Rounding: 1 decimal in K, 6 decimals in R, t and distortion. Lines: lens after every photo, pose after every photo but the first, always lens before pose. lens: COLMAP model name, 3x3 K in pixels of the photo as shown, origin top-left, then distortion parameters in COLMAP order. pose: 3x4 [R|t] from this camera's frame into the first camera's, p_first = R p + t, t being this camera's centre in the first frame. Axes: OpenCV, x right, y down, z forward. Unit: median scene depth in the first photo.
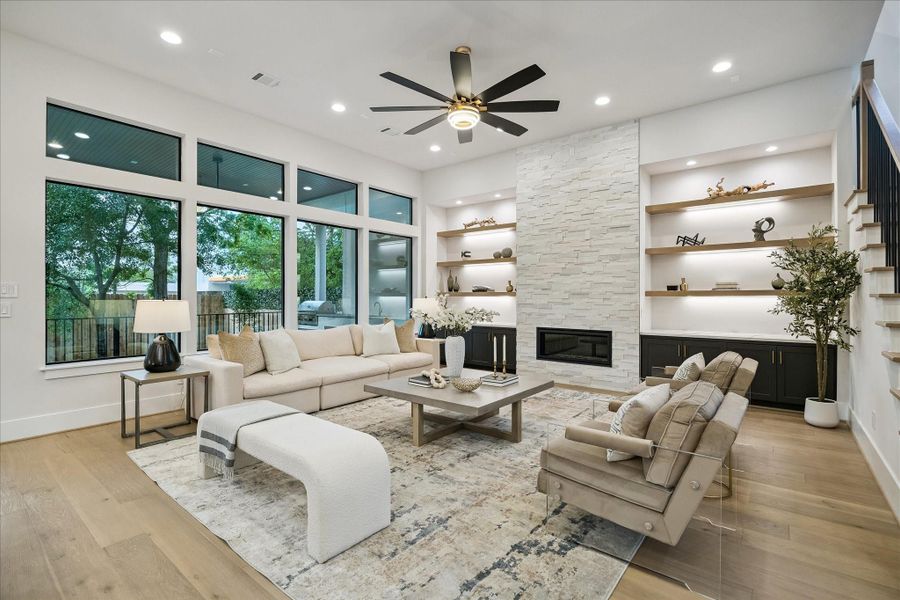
lens RADIAL K [[405.7, 0, 461.2], [0, 405.7, 299.0], [0, 0, 1]] dist [-0.003145, -0.000951]
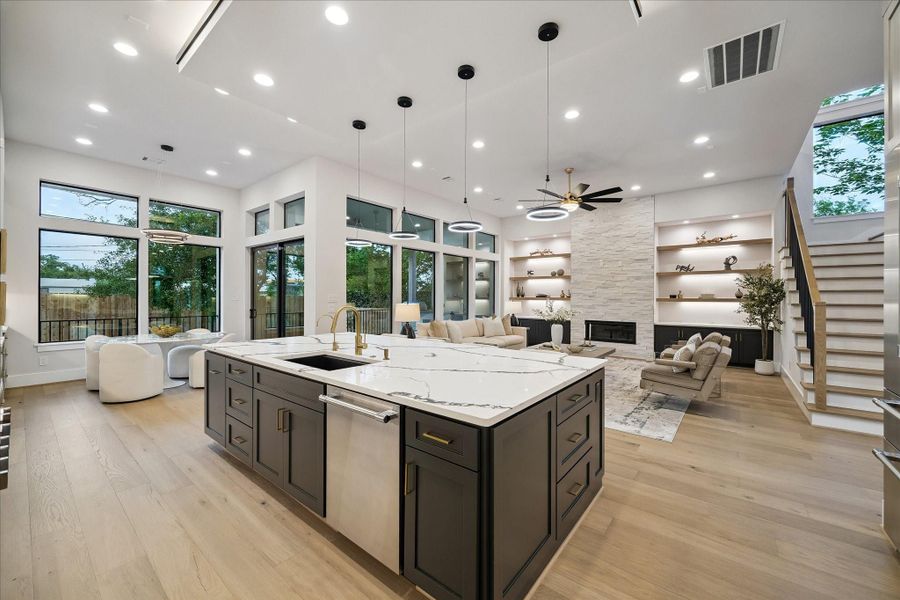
lens RADIAL K [[346.6, 0, 450.5], [0, 346.6, 298.0], [0, 0, 1]] dist [-0.000590, 0.000074]
pose [[0.999922, 0.005850, -0.011035, -0.399219], [-0.005872, 0.999981, -0.001964, -0.014322], [0.011023, 0.002029, 0.999937, -0.453797]]
